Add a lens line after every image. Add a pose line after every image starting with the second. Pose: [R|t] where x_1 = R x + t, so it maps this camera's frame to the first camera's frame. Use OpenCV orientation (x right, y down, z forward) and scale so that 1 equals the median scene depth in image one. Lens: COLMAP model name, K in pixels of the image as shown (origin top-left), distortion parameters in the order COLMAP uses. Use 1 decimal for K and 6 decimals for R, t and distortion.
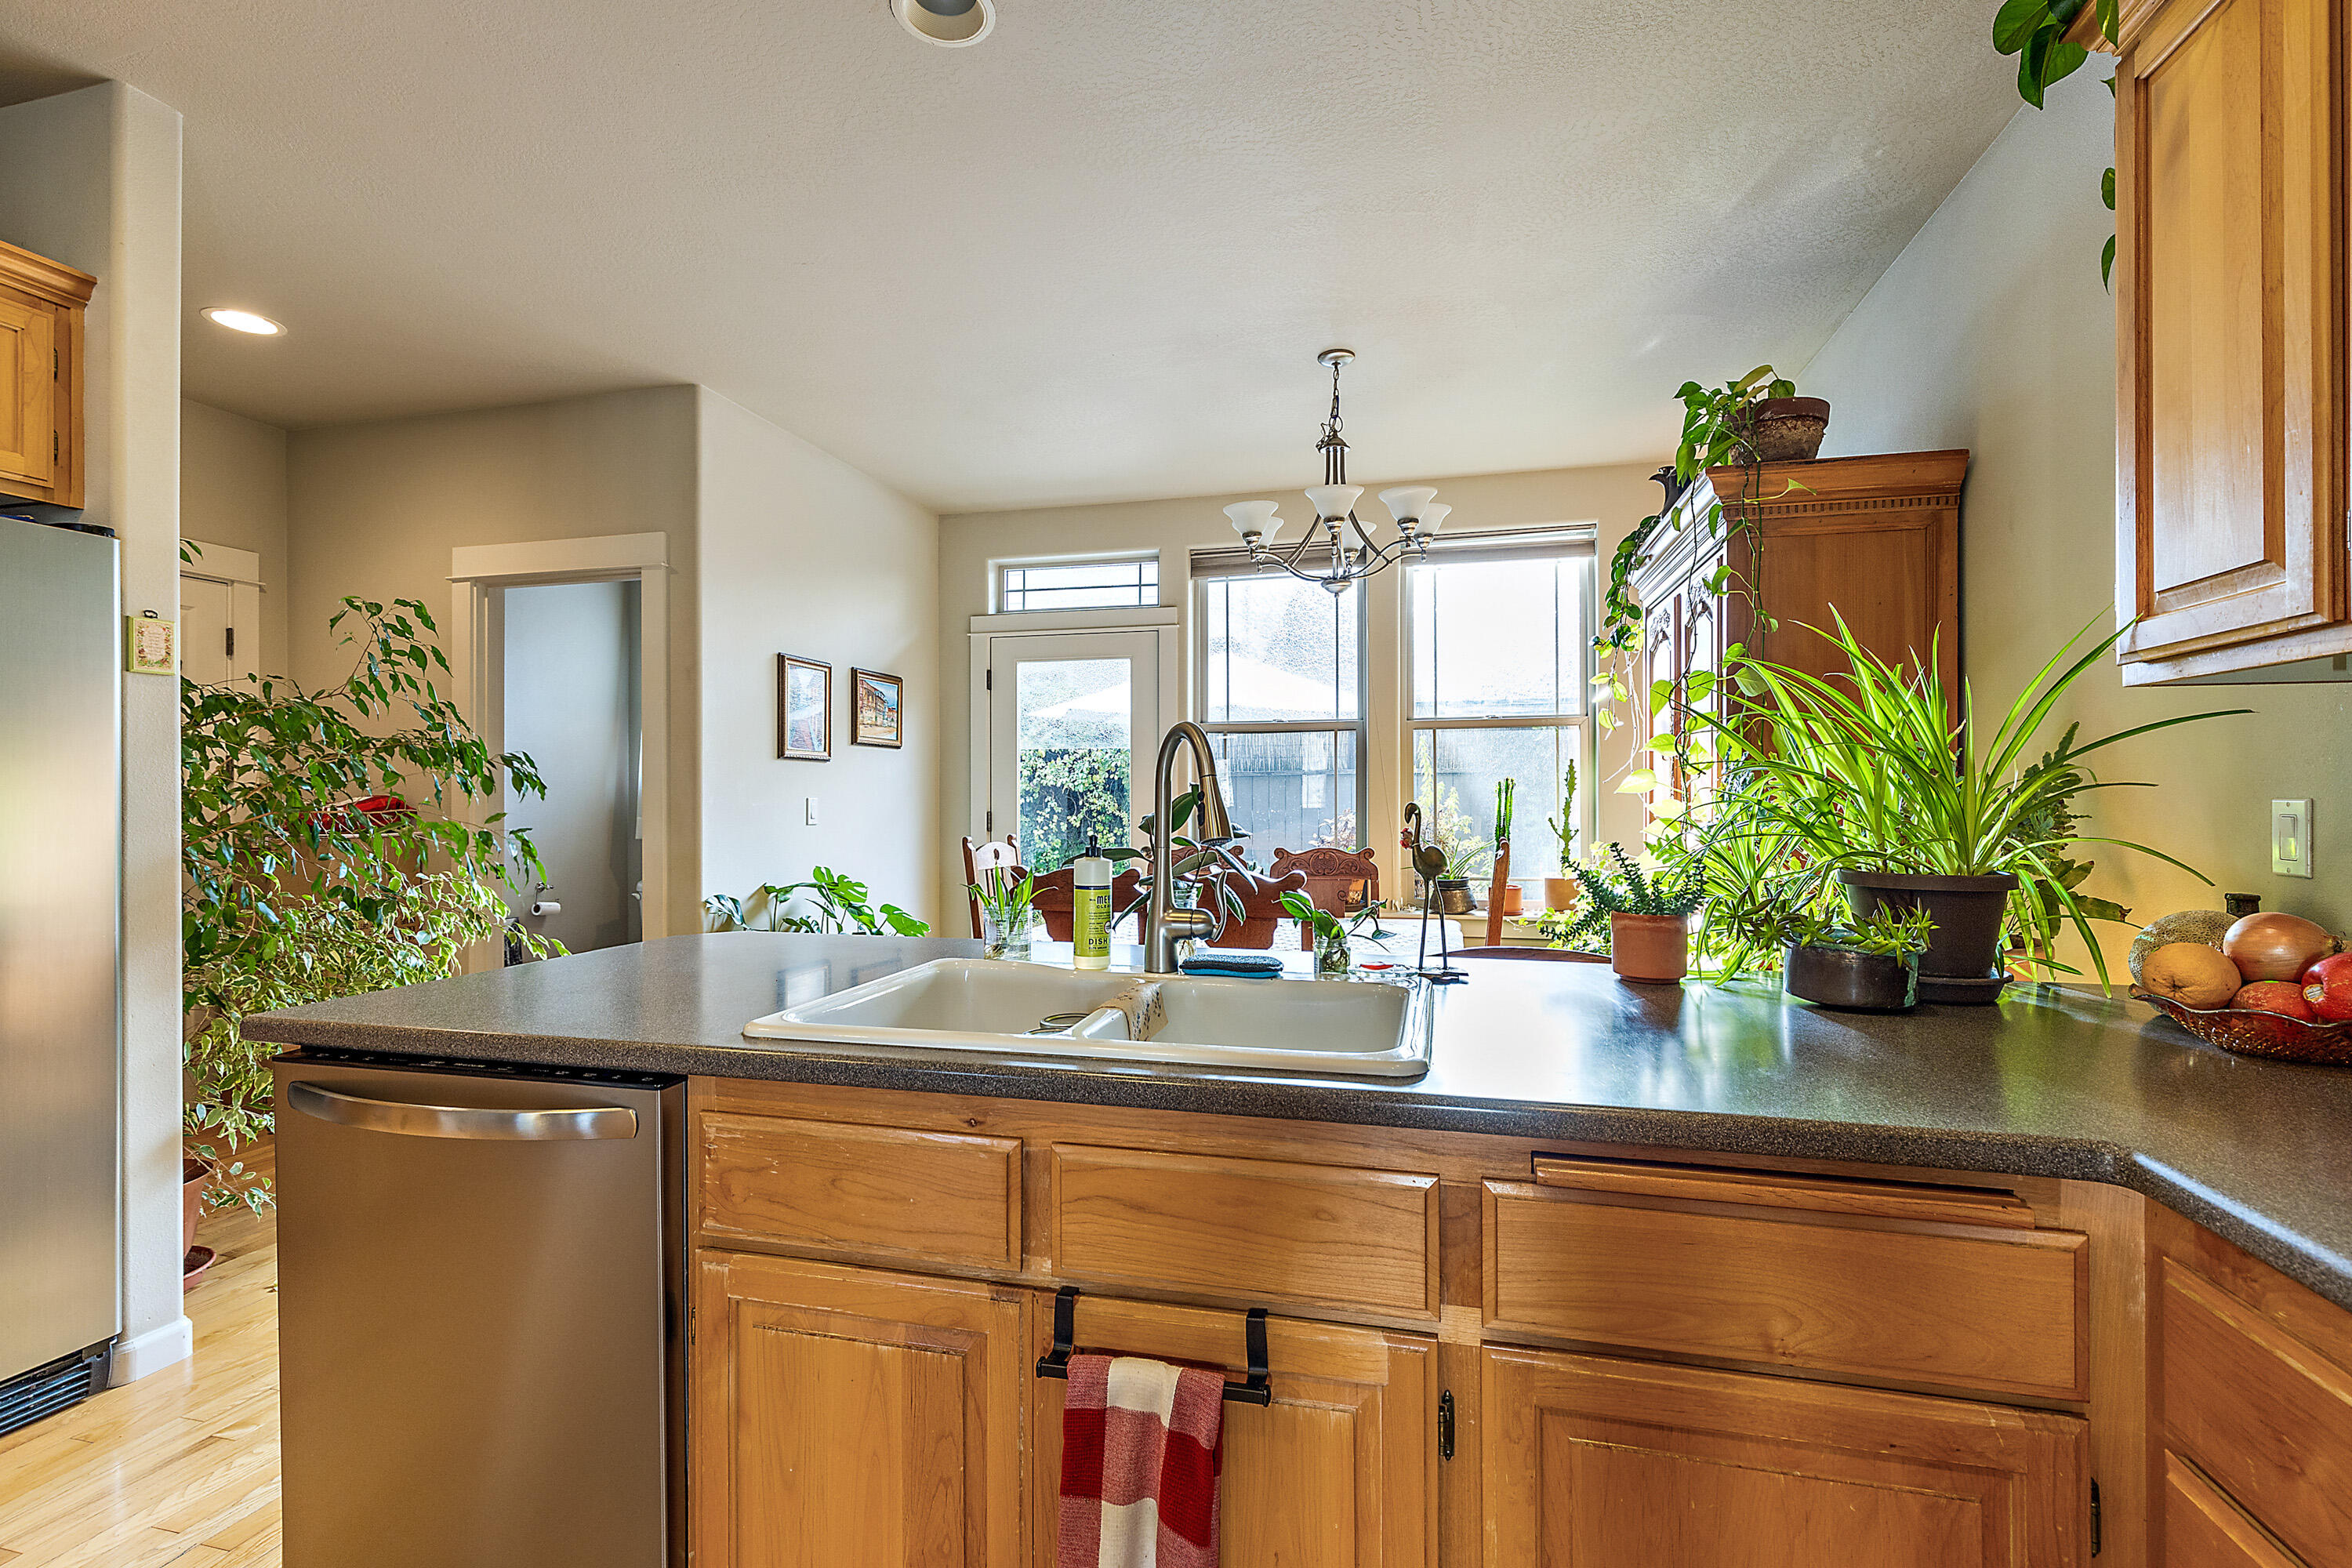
lens RADIAL K [[1054.9, 0, 1186.7], [0, 1054.9, 790.6], [0, 0, 1]] dist [0.003628, 0.000476]
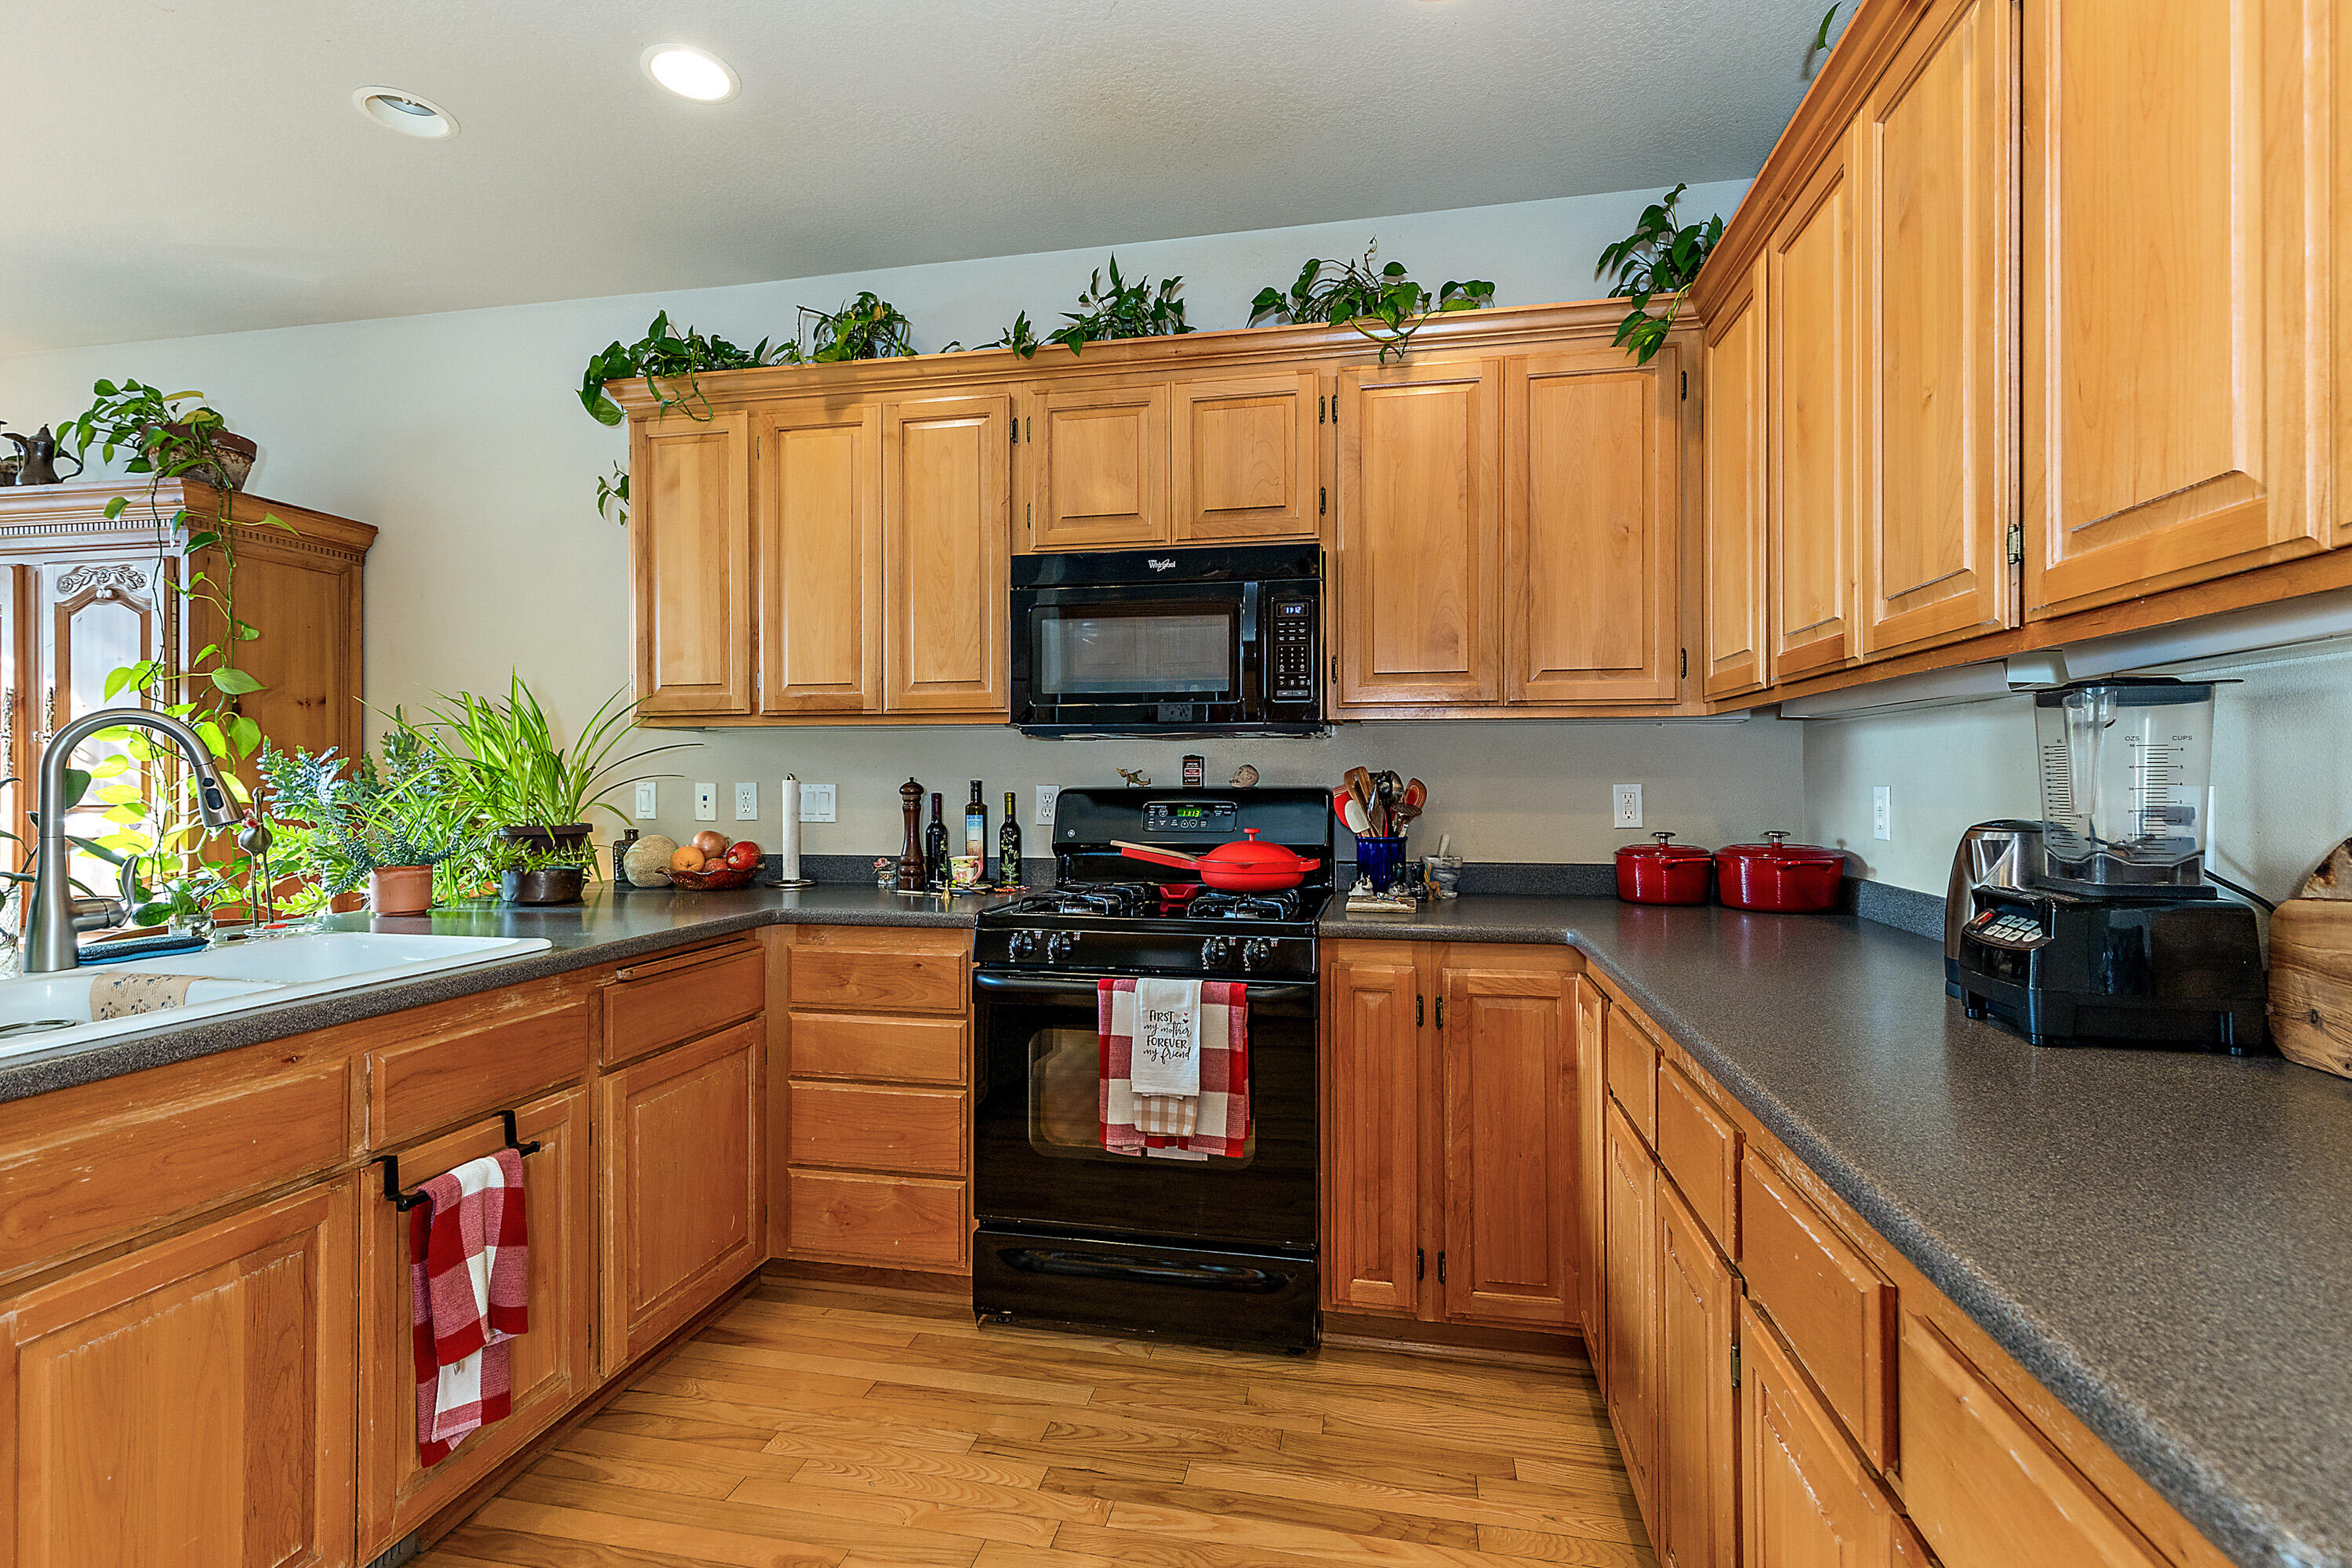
lens RADIAL K [[1064.9, 0, 1179.0], [0, 1064.9, 772.0], [0, 0, 1]] dist [0.004399, 0.000081]
pose [[-0.044532, 0.009179, 0.998966, -0.330035], [-0.005124, 0.999943, -0.009416, -0.000292], [-0.998995, -0.005538, -0.044483, 0.014910]]
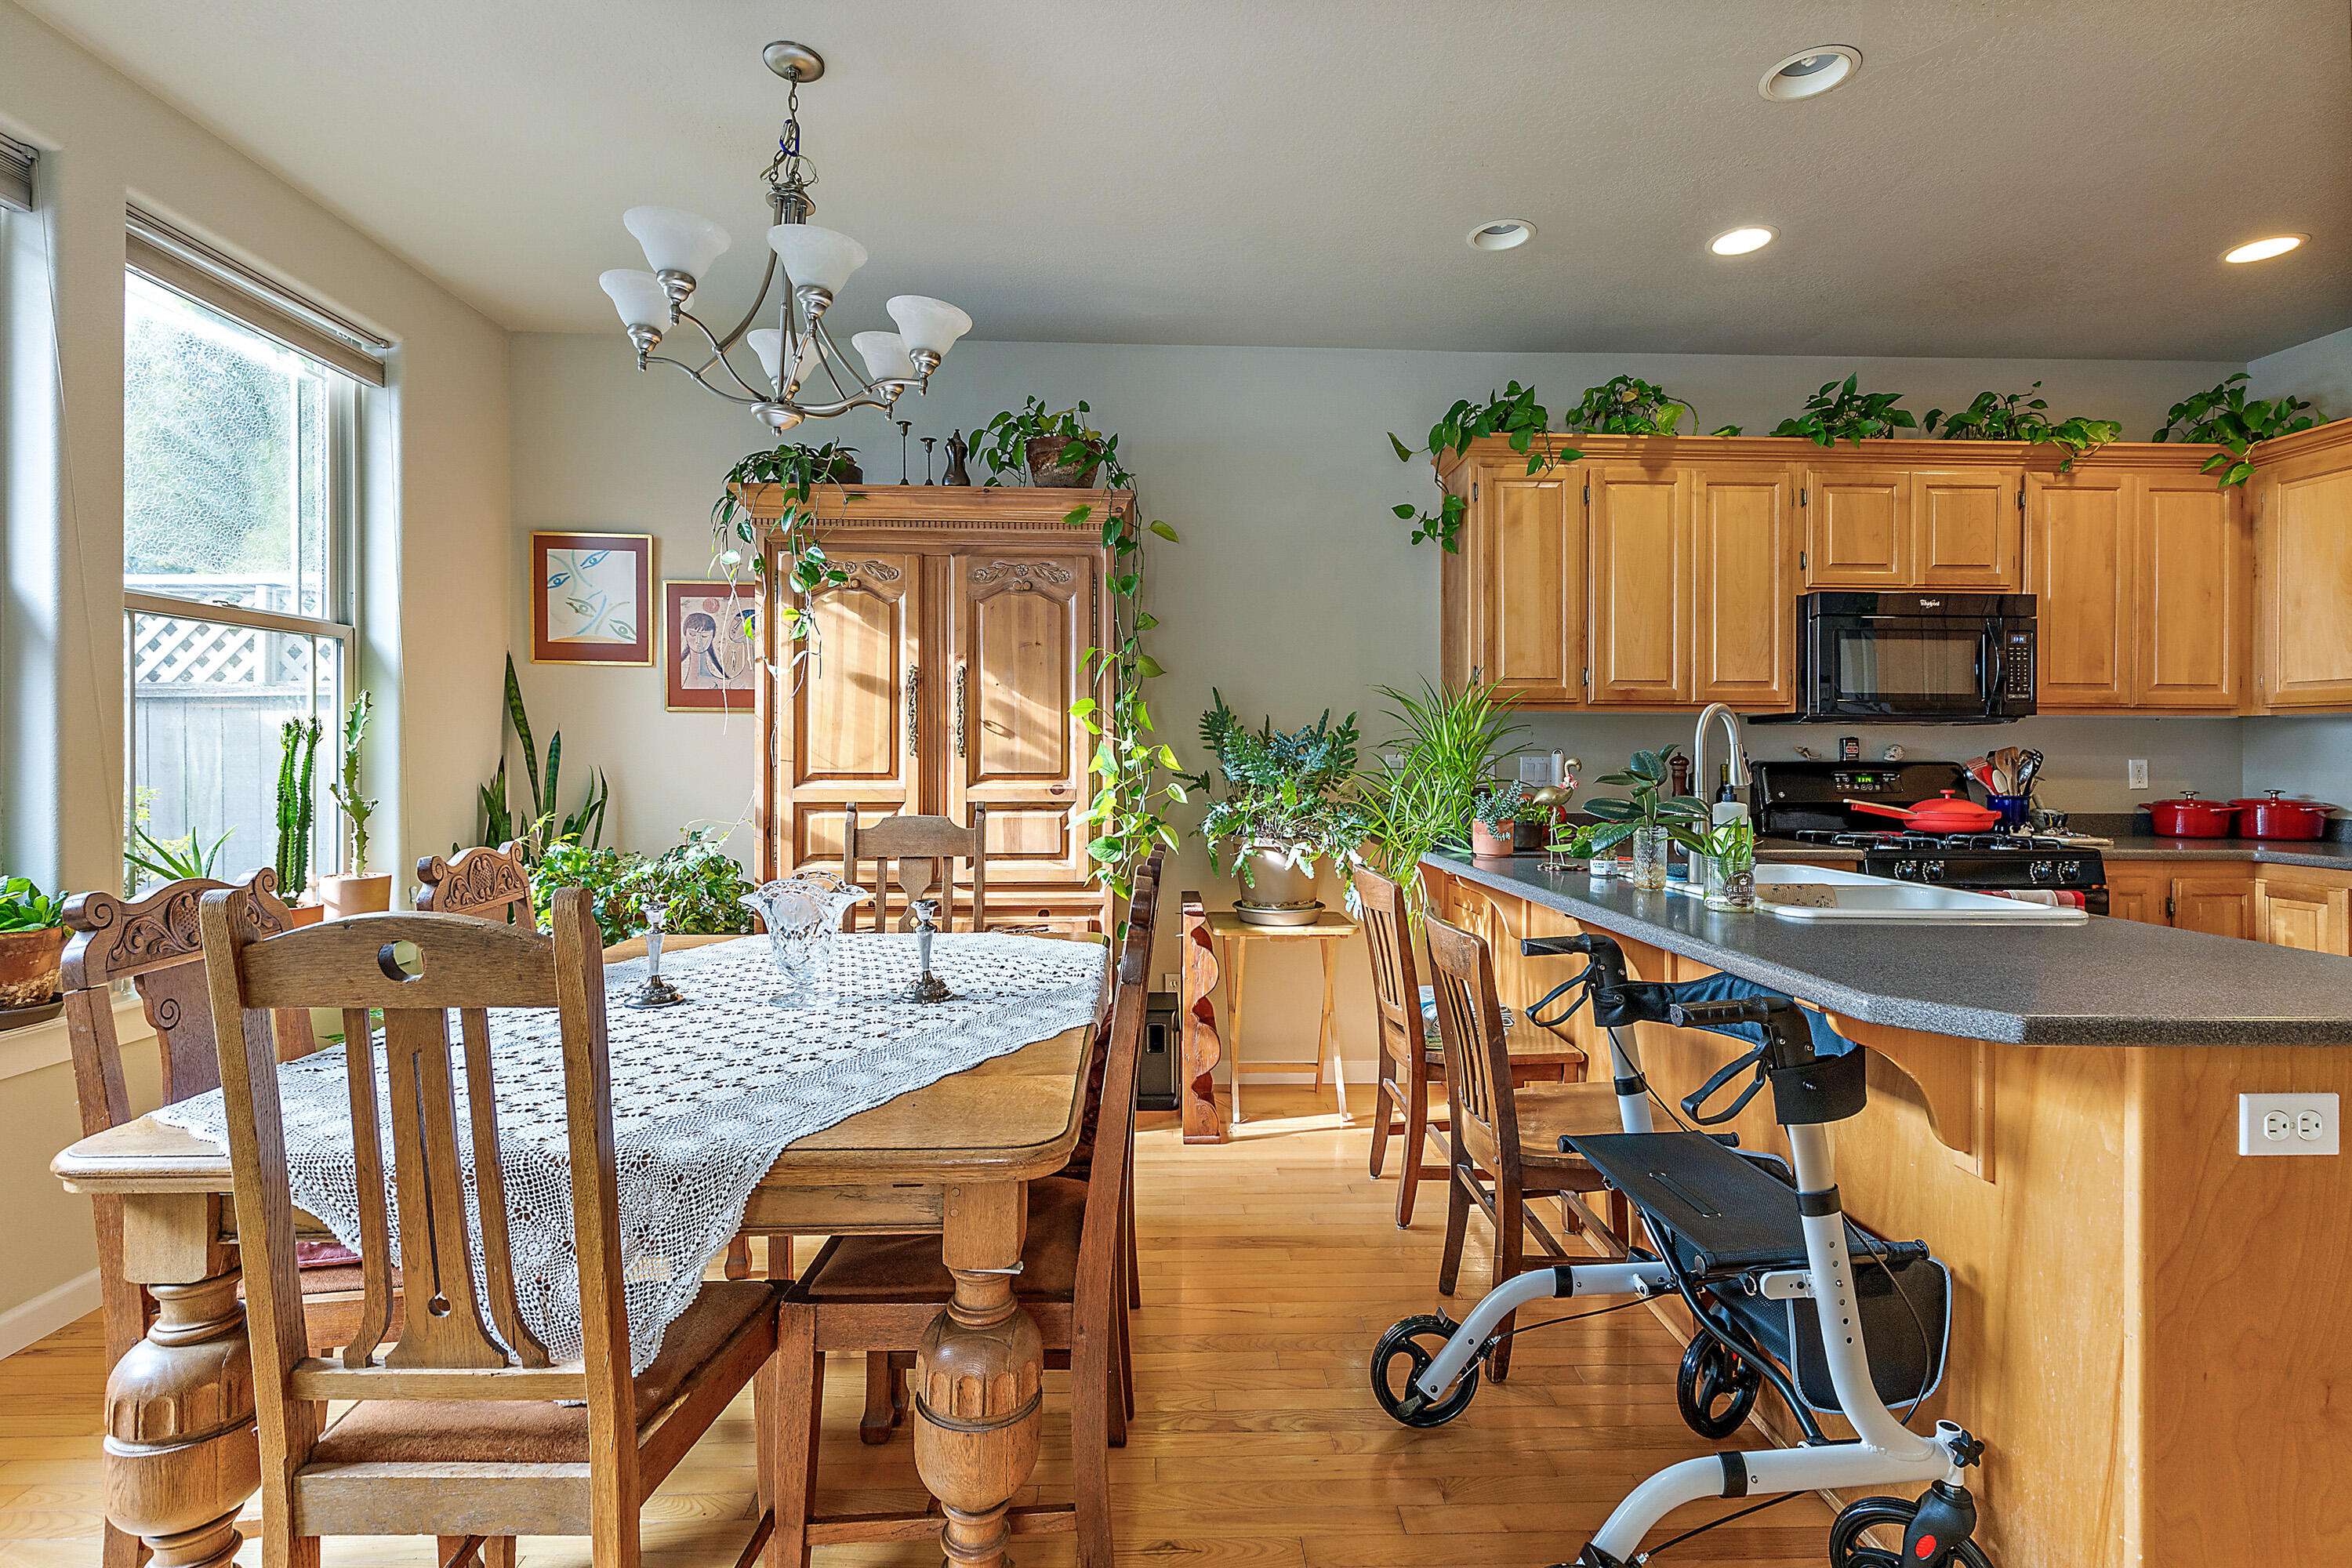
lens RADIAL K [[1061.7, 0, 1185.0], [0, 1061.7, 757.6], [0, 0, 1]] dist [0.005863, 0.000080]
pose [[-0.278484, -0.002253, 0.960438, -0.372770], [-0.007981, 0.999968, 0.000032, 0.003851], [-0.960408, -0.007657, -0.278493, 0.668708]]
